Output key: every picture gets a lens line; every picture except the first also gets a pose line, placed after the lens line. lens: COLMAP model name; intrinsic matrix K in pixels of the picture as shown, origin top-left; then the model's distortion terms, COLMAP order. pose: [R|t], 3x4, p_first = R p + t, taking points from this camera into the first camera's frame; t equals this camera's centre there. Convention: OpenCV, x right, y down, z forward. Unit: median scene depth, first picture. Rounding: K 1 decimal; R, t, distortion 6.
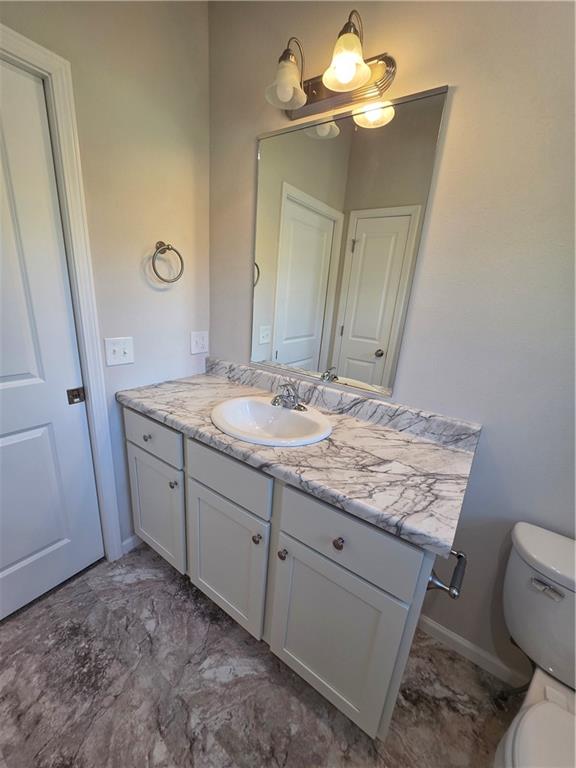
lens RADIAL K [[307.3, 0, 290.2], [0, 307.3, 385.5], [0, 0, 1]] dist [0.001717, 0.000107]
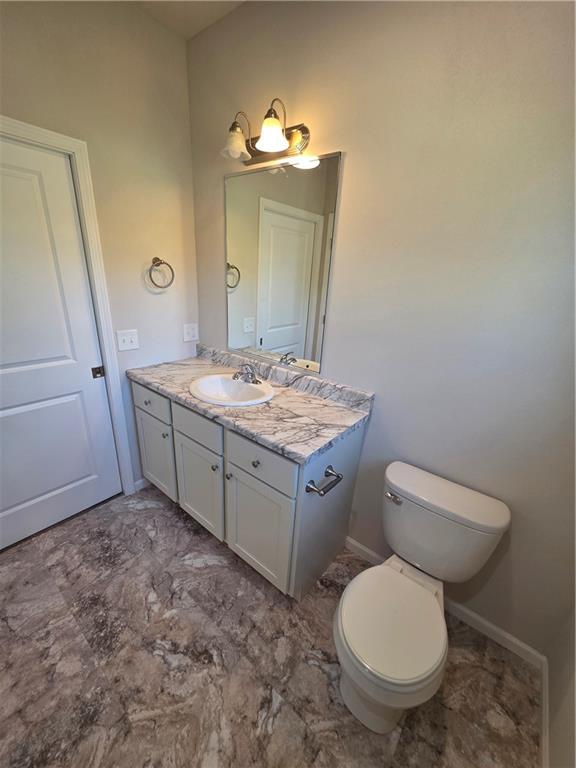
lens RADIAL K [[307.3, 0, 289.2], [0, 307.3, 384.9], [0, 0, 1]] dist [0.001717, 0.000107]
pose [[0.997332, 0.007063, -0.072659, 0.310970], [-0.003677, 0.998905, 0.046635, 0.024608], [0.072909, -0.046244, 0.996266, -0.379288]]
